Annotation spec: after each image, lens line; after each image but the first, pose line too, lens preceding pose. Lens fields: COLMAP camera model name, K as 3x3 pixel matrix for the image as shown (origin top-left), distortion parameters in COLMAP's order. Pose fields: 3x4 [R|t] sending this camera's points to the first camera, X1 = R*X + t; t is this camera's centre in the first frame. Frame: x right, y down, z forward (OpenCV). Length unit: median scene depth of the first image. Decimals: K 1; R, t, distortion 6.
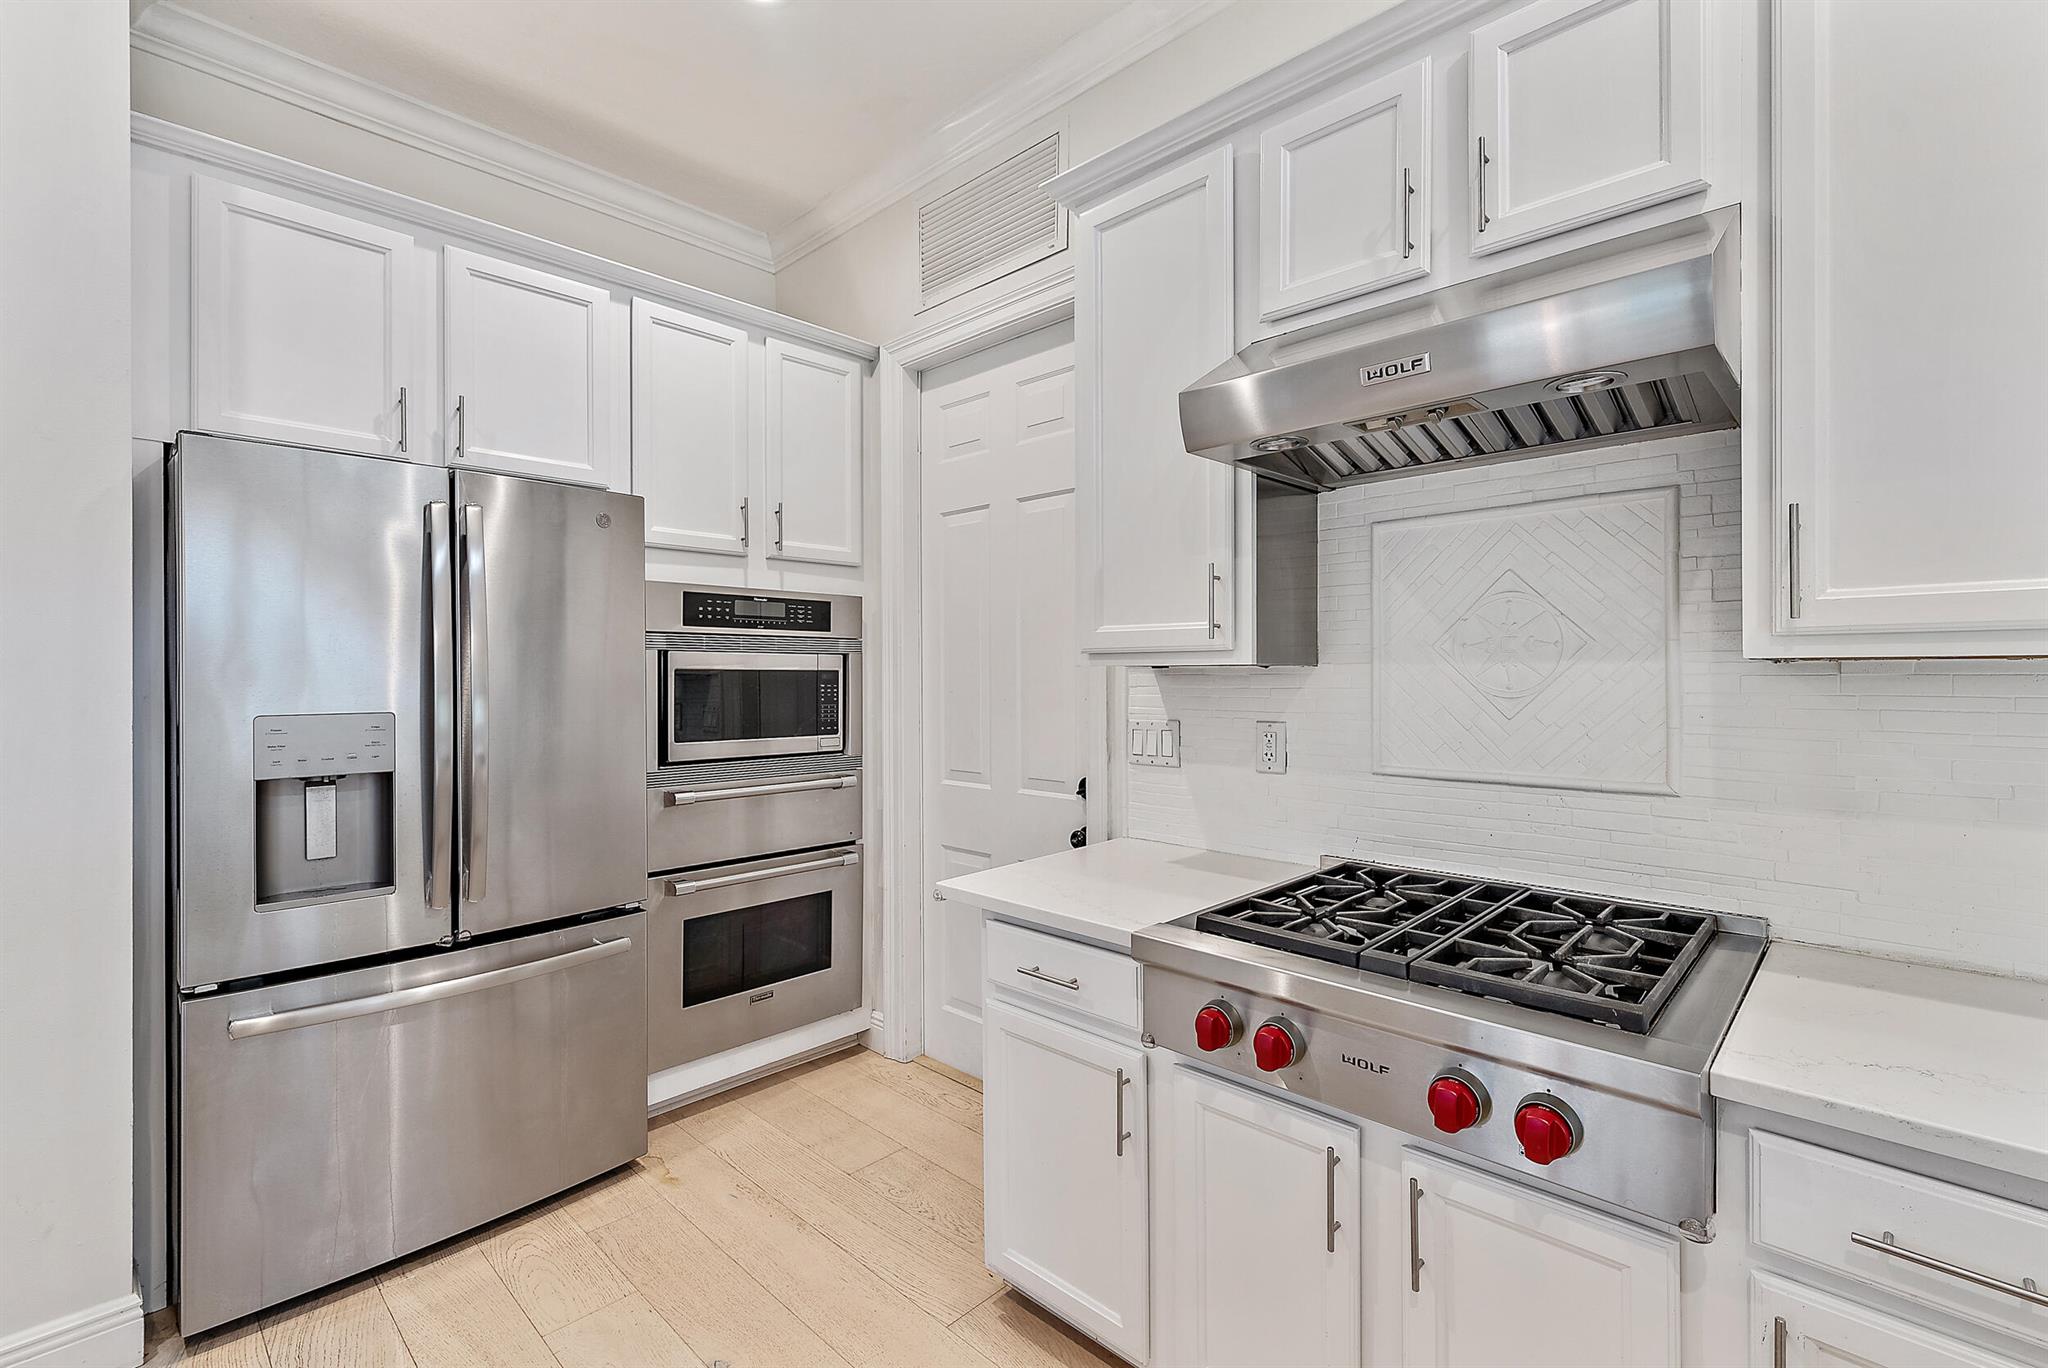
lens RADIAL K [[914.5, 0, 1020.1], [0, 914.5, 668.8], [0, 0, 1]] dist [0.004772, -0.001502]
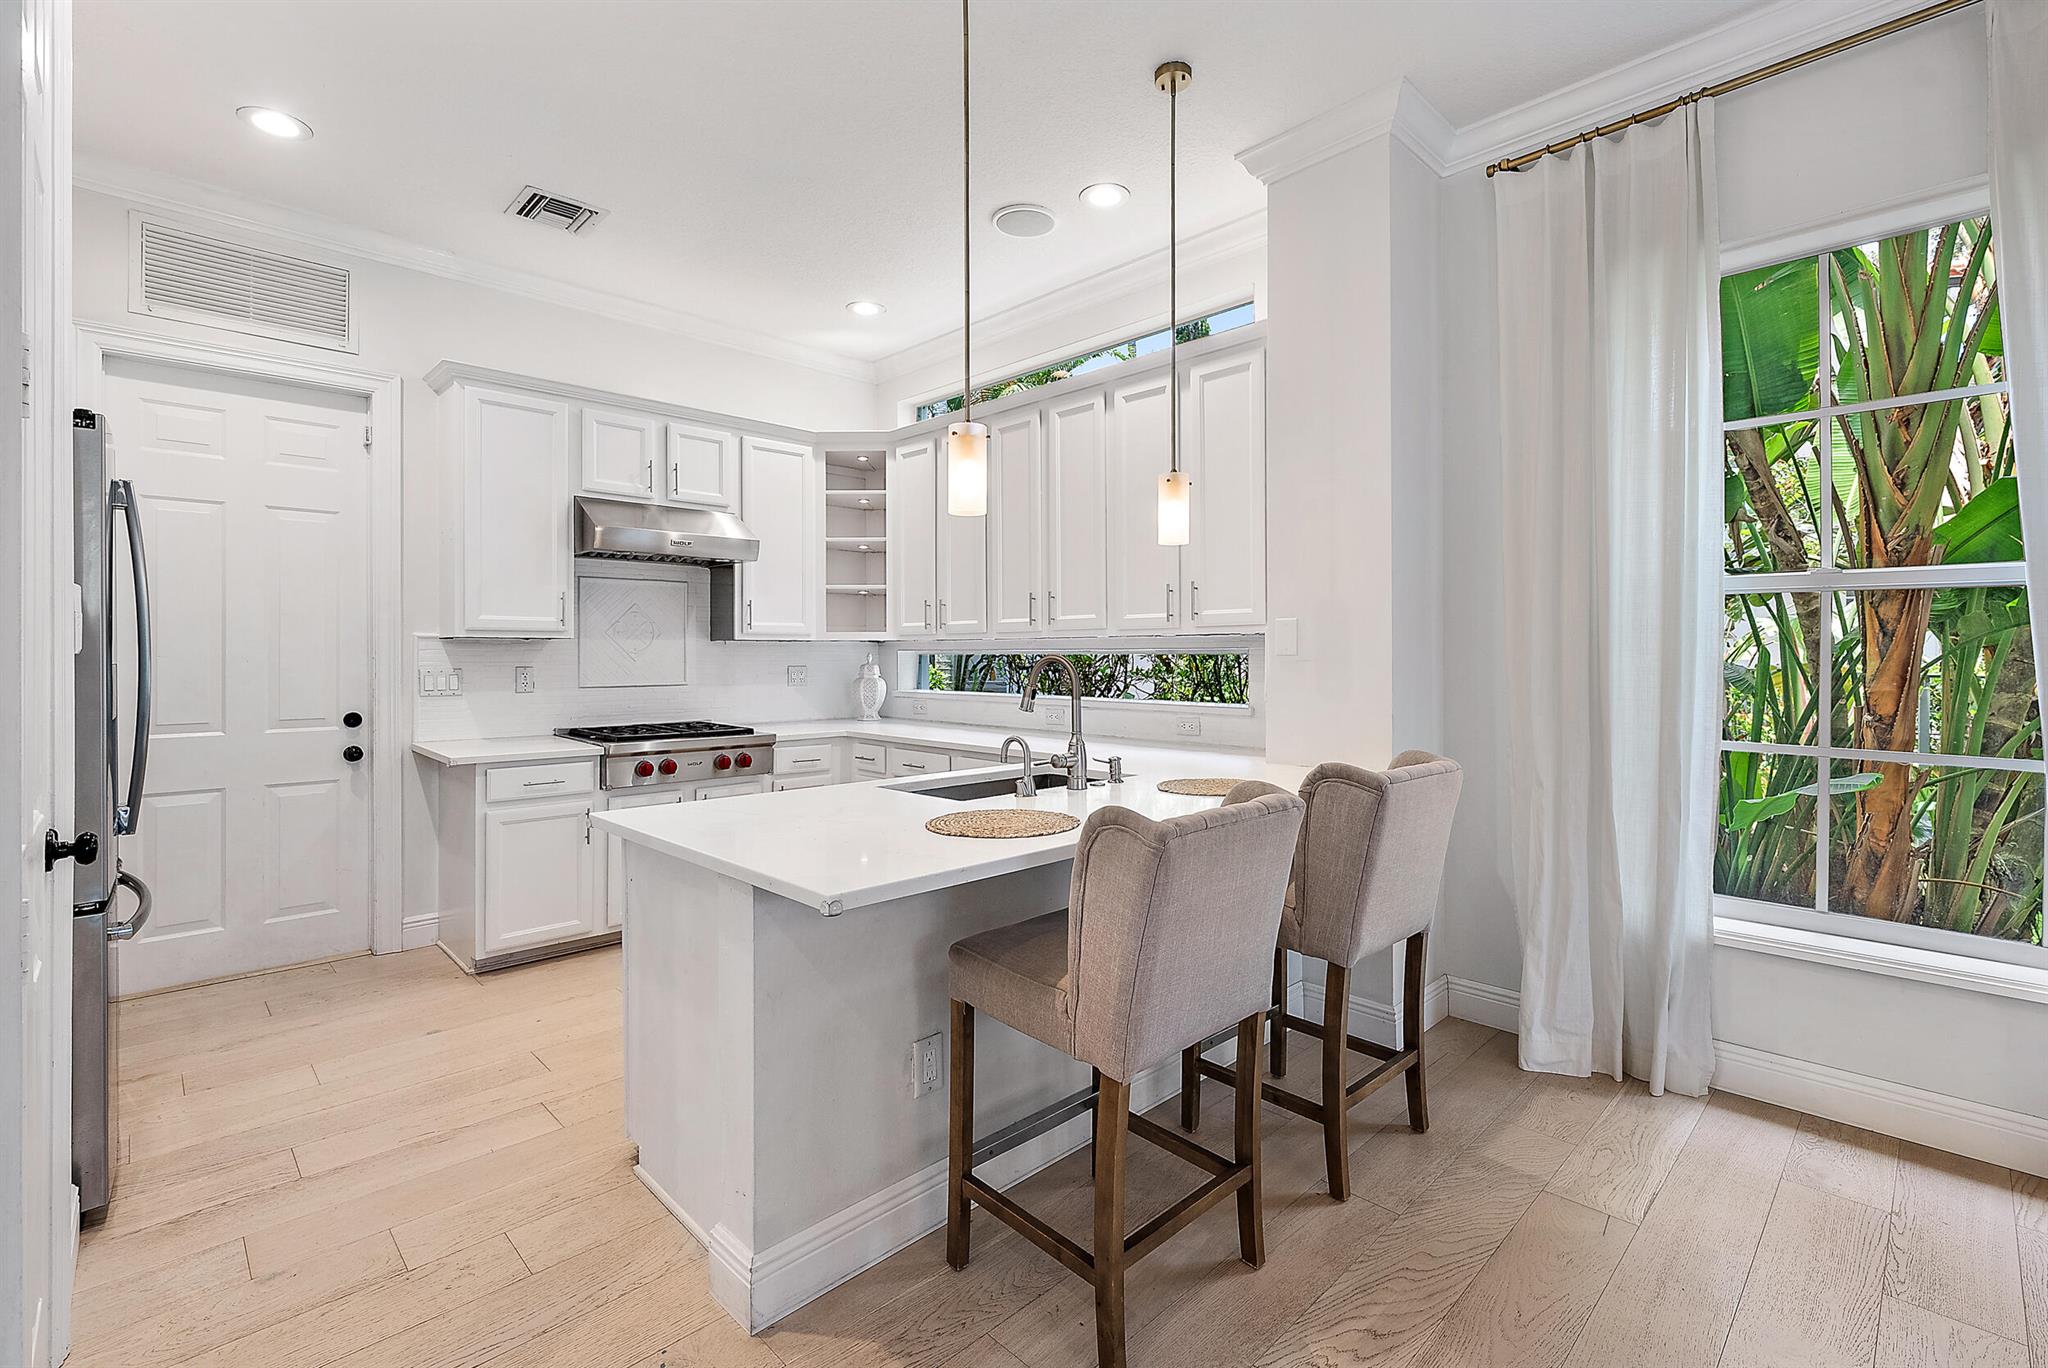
lens RADIAL K [[914.5, 0, 1030.4], [0, 914.5, 657.6], [0, 0, 1]] dist [0.004772, -0.001502]
pose [[0.014678, 0.001431, 0.999891, -1.488414], [-0.001630, 0.999998, -0.001407, 0.033592], [-0.999891, -0.001609, 0.014680, -0.118004]]
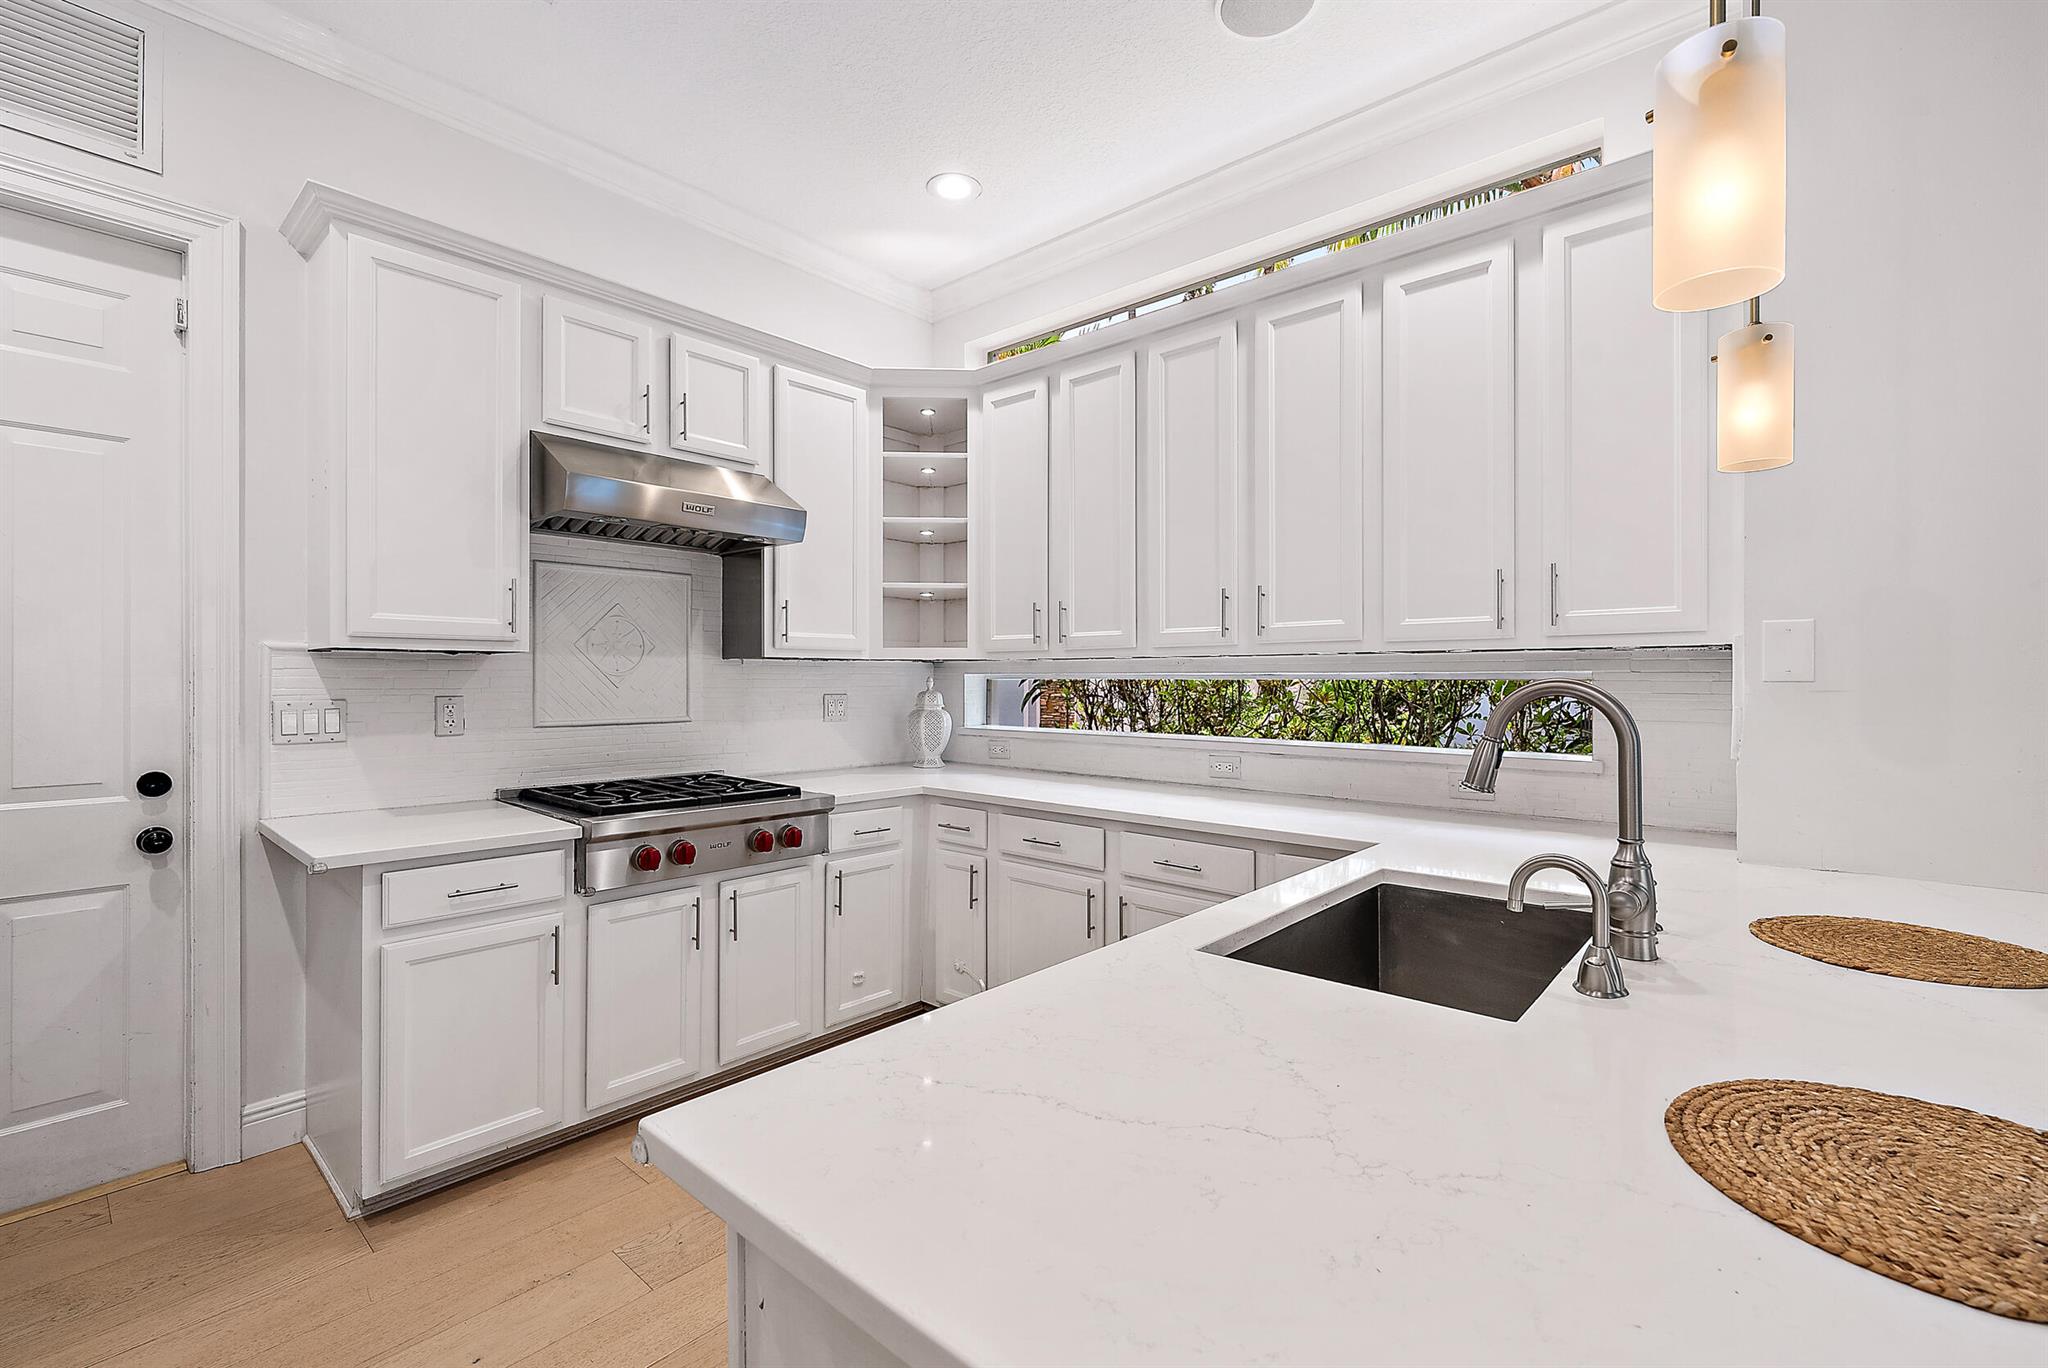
lens RADIAL K [[885.6, 0, 1018.2], [0, 885.6, 684.0], [0, 0, 1]] dist [0.000075, 0.000814]
pose [[-0.051420, -0.000408, 0.998677, -0.890145], [-0.004454, 0.999990, 0.000179, 0.031875], [-0.998667, -0.004439, -0.051421, 0.224434]]
